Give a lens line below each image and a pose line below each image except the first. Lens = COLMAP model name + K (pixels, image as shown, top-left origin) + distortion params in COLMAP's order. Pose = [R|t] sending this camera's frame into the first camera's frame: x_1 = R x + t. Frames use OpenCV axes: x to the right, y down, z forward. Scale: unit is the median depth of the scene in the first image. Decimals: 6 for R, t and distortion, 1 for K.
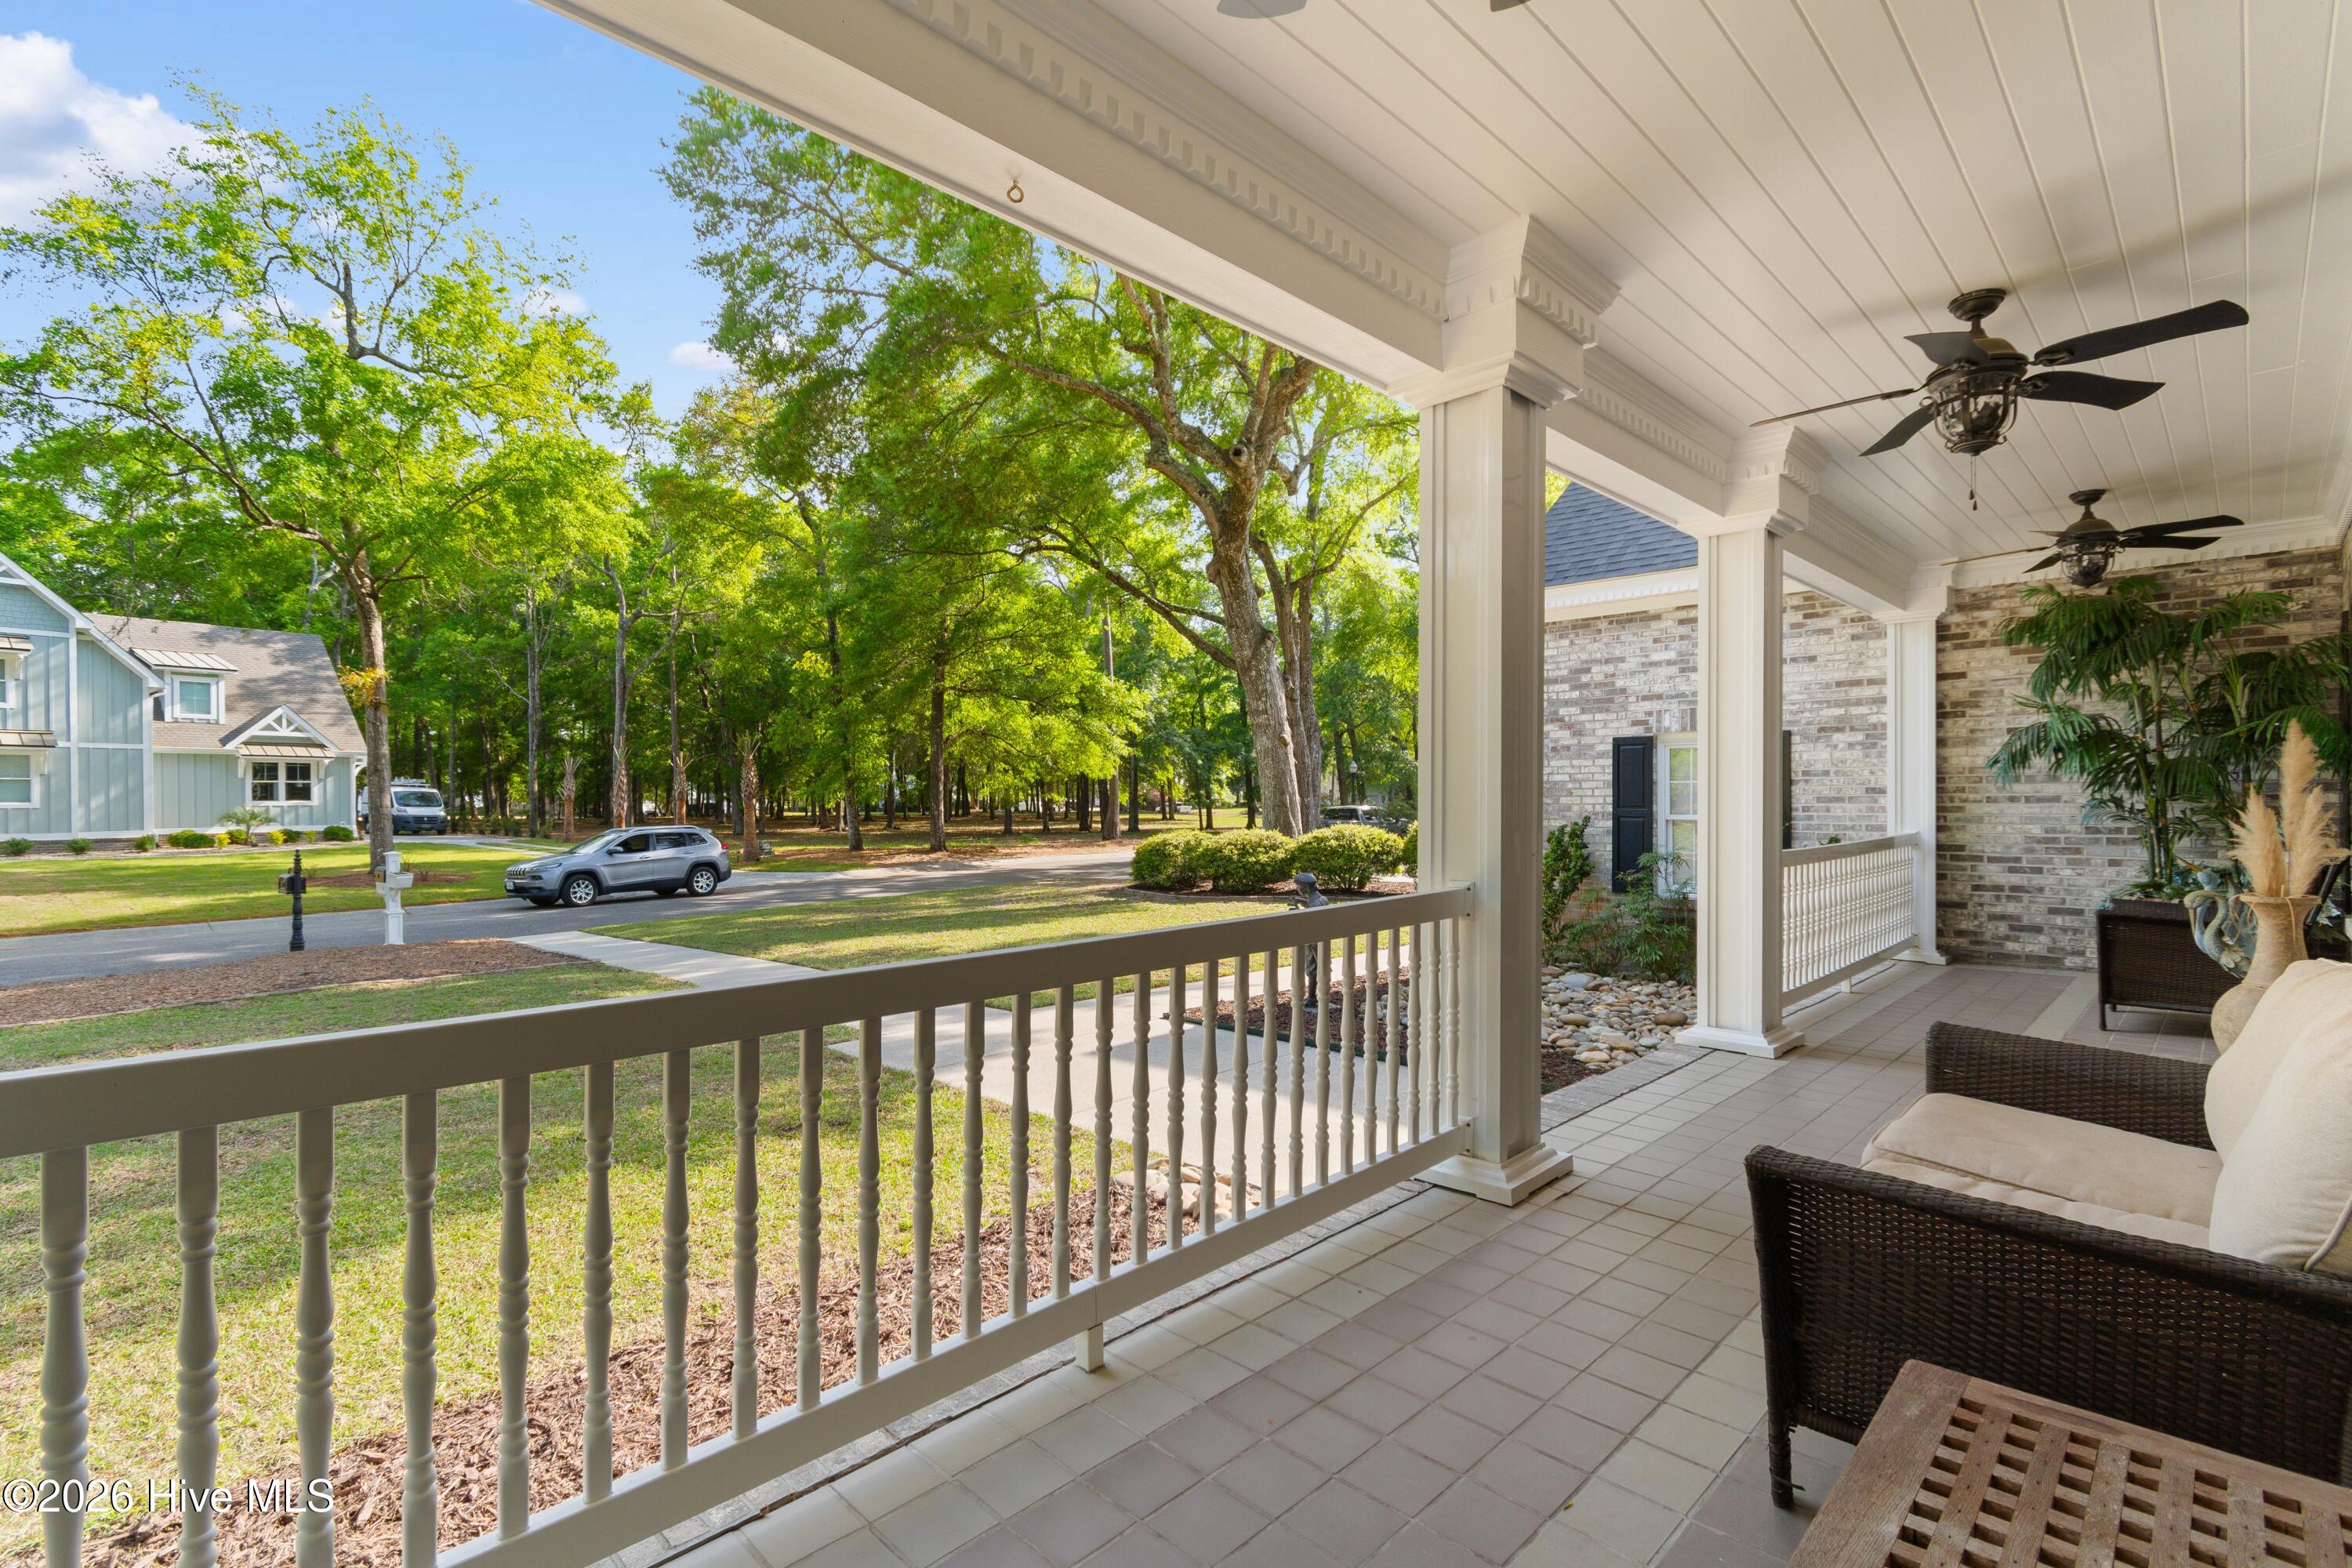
lens RADIAL K [[1039.0, 0, 1181.7], [0, 1039.0, 784.4], [0, 0, 1]] dist [0.003803, -0.001390]
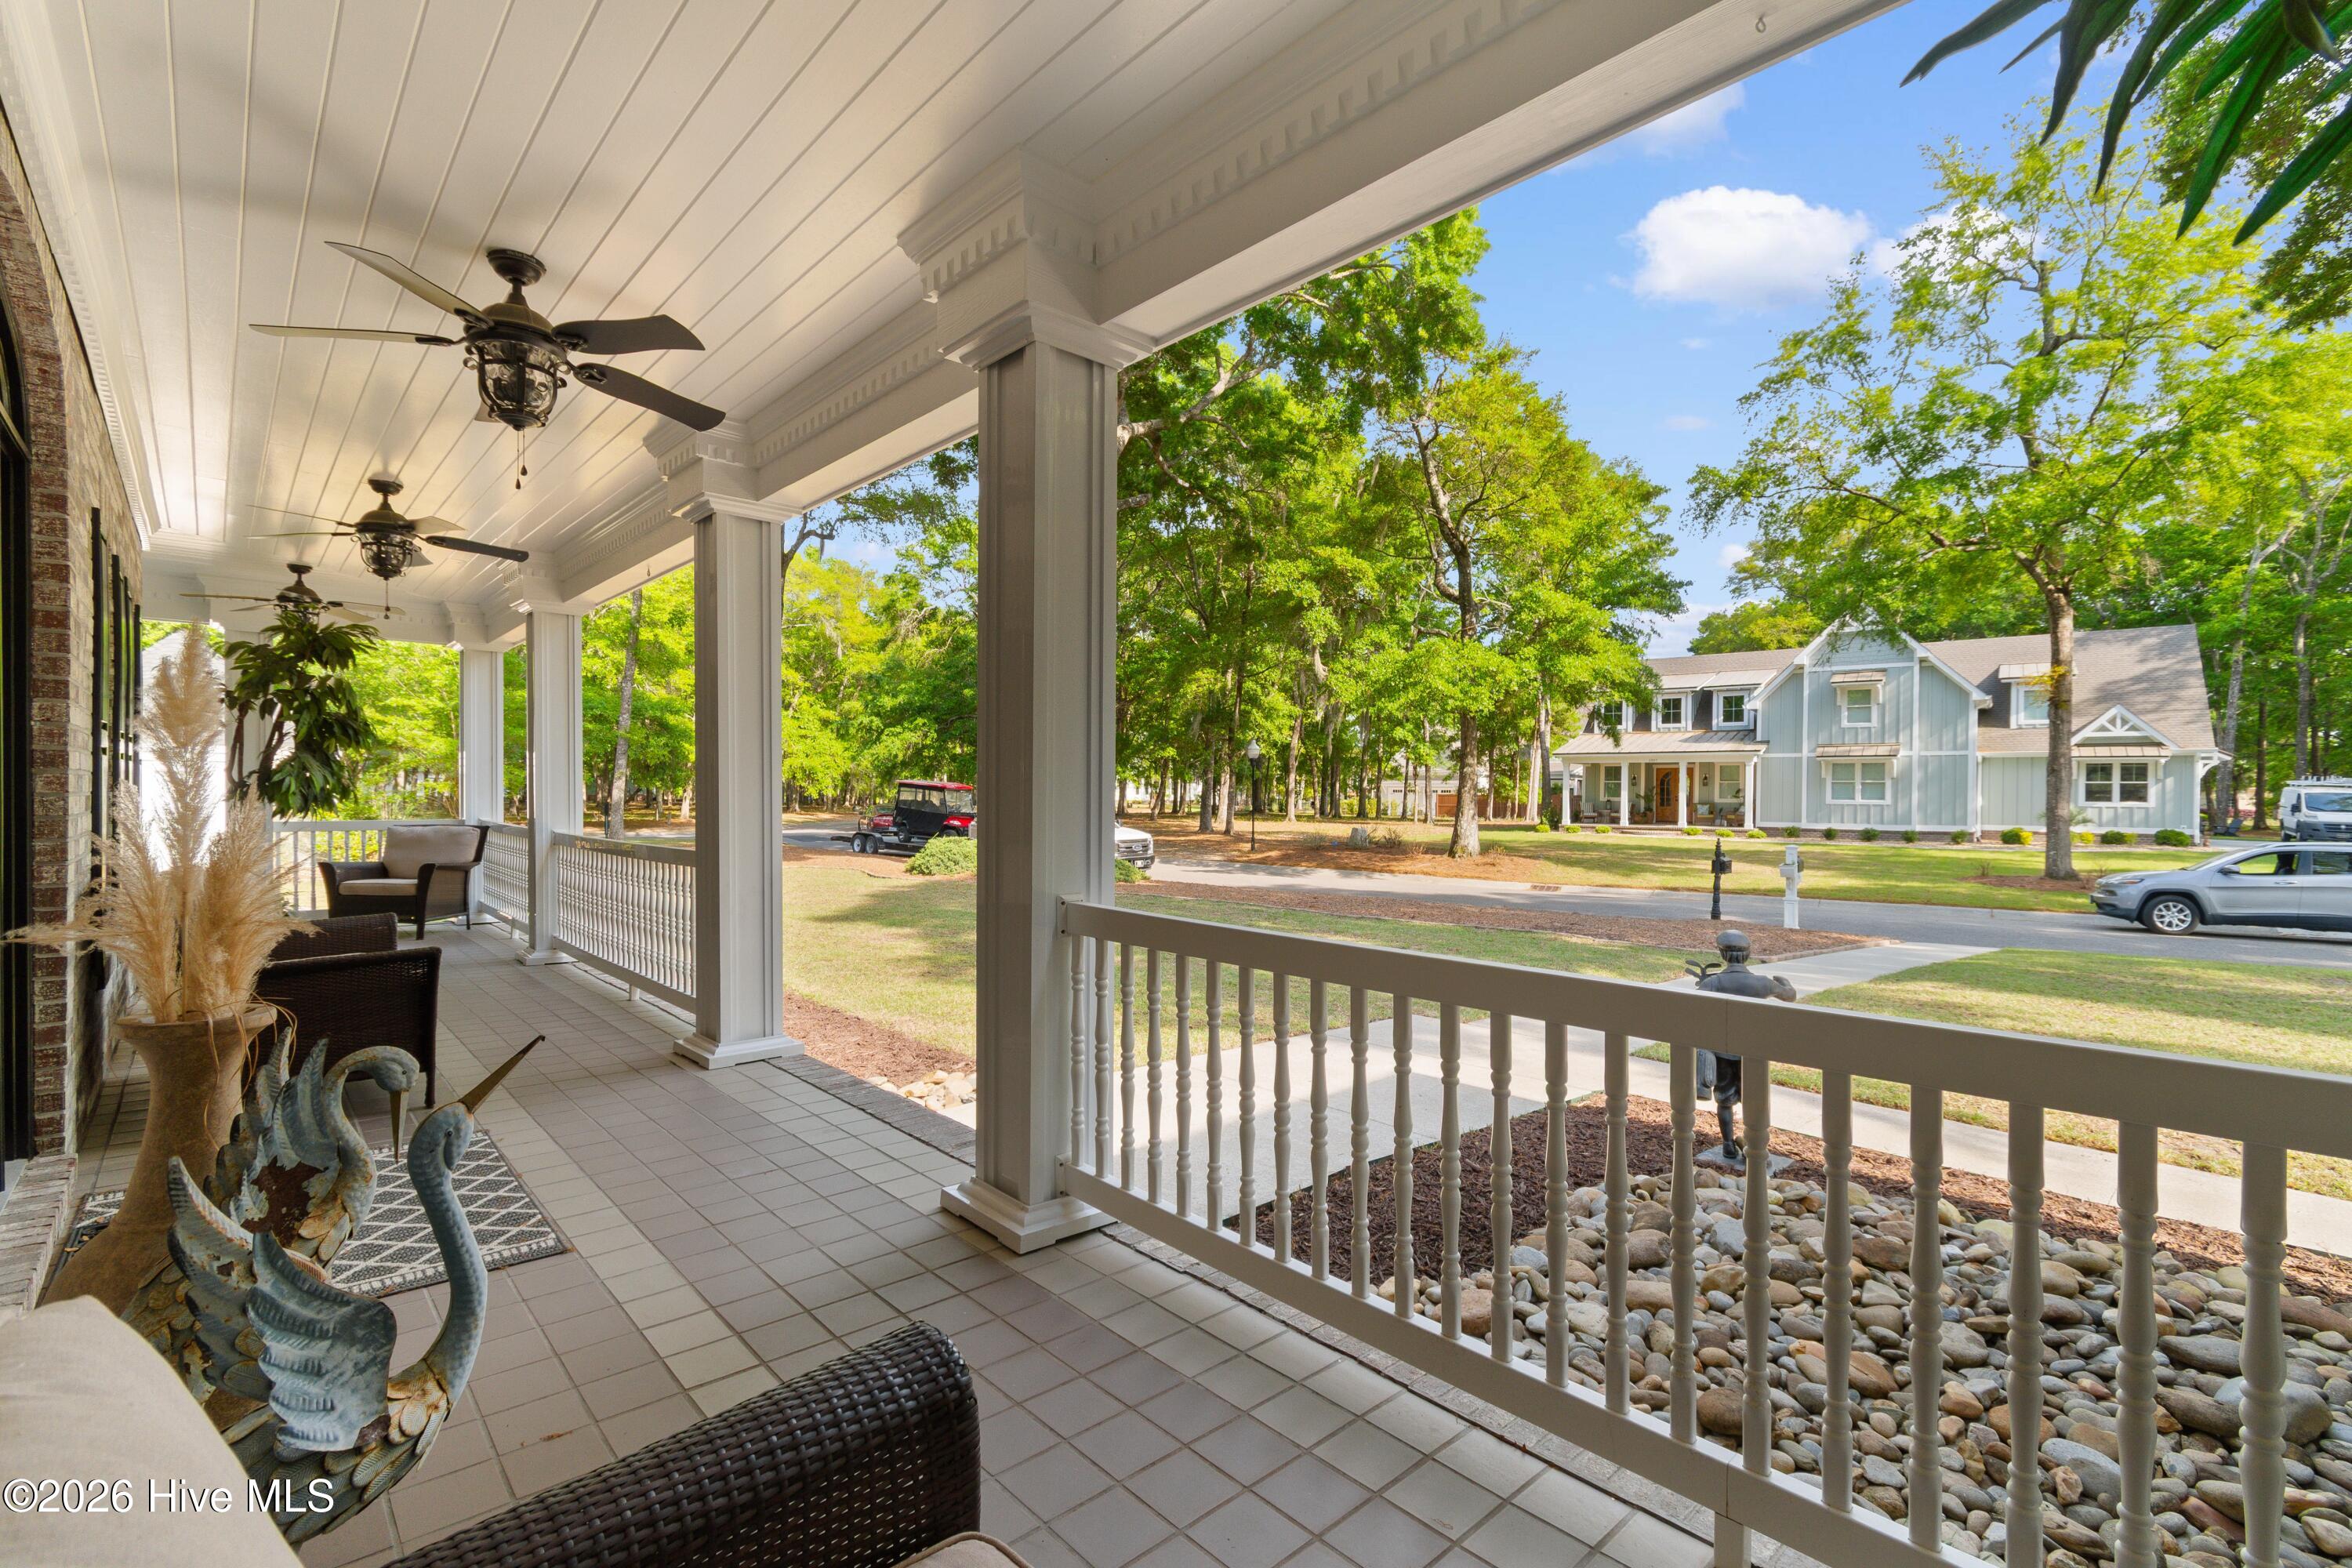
lens RADIAL K [[1039.0, 0, 1181.6], [0, 1039.0, 790.1], [0, 0, 1]] dist [0.003803, -0.001390]
pose [[-0.012998, 0.002345, -0.999913, 0.138476], [0.003464, 0.999991, 0.002300, -0.000471], [0.999910, -0.003433, -0.013006, 0.129589]]
